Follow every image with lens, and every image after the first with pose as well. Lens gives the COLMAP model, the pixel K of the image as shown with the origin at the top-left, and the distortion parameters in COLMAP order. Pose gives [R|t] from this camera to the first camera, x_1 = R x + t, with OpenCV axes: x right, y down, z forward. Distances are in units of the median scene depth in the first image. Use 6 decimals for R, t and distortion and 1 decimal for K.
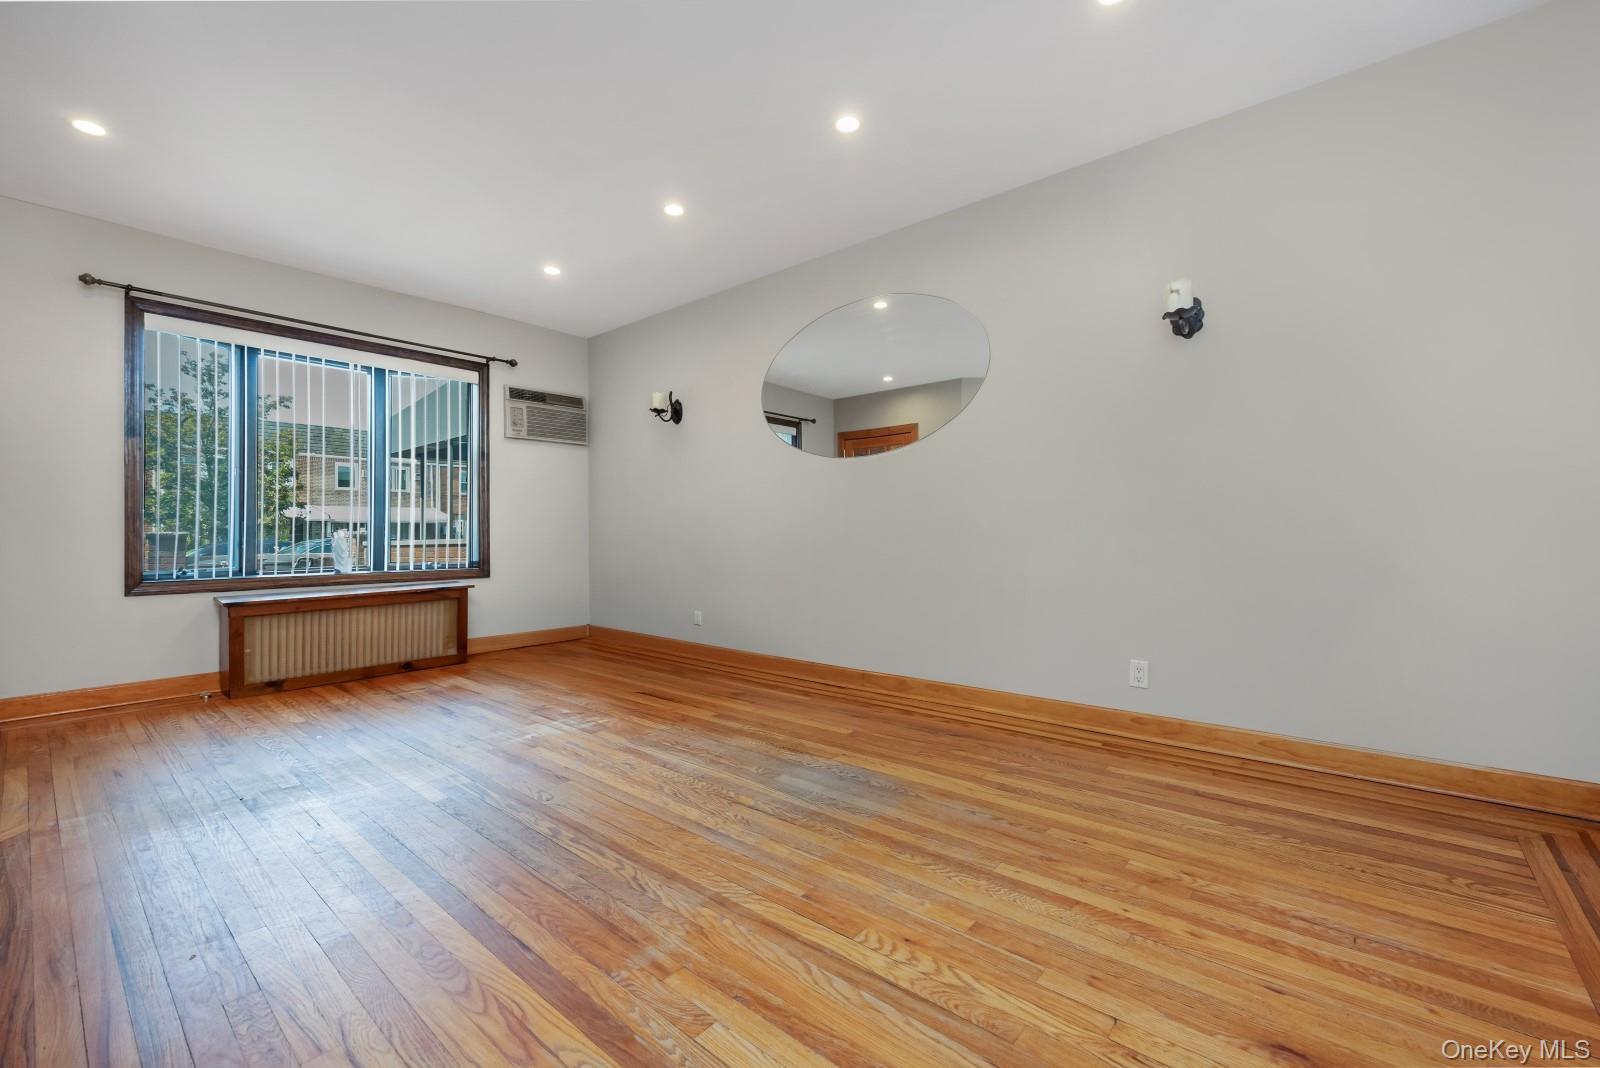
lens RADIAL K [[653.6, 0, 794.5], [0, 653.6, 538.2], [0, 0, 1]] dist [-0.003921, -0.000207]
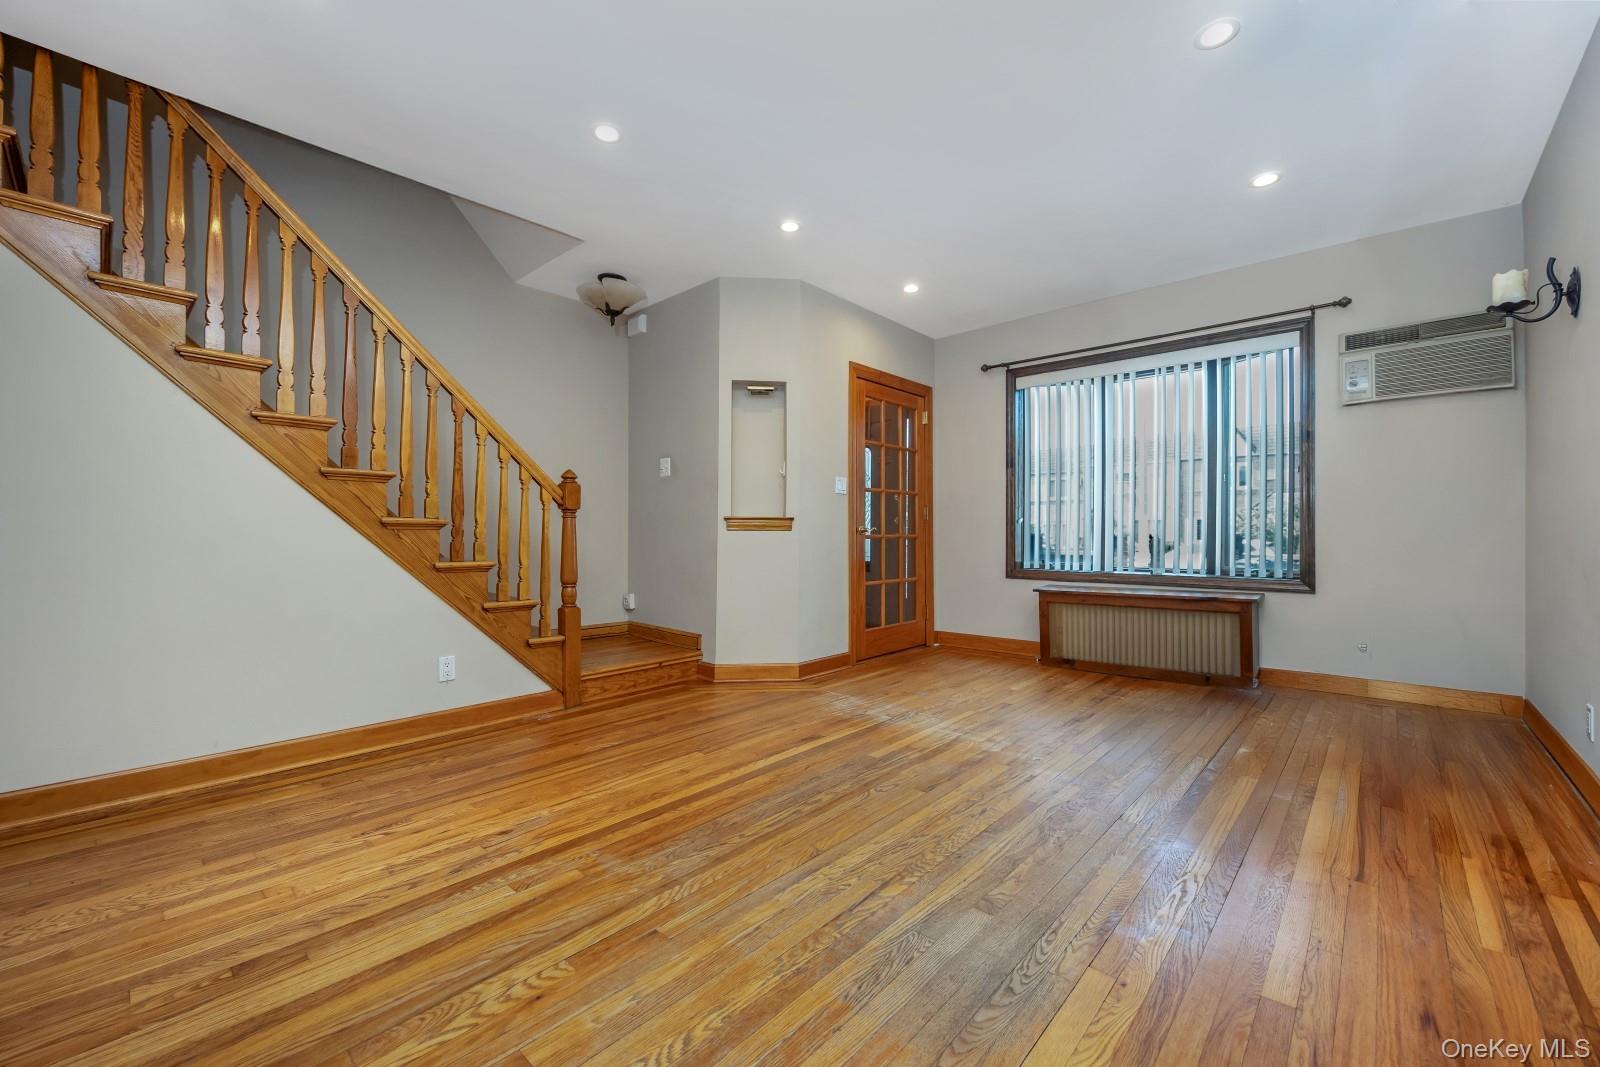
lens RADIAL K [[653.6, 0, 794.5], [0, 653.6, 537.7], [0, 0, 1]] dist [-0.003921, -0.000207]
pose [[-0.029577, 0.010985, -0.999502, 0.747634], [-0.006541, 0.999916, 0.011183, -0.023867], [0.999541, 0.006868, -0.029502, 0.973735]]
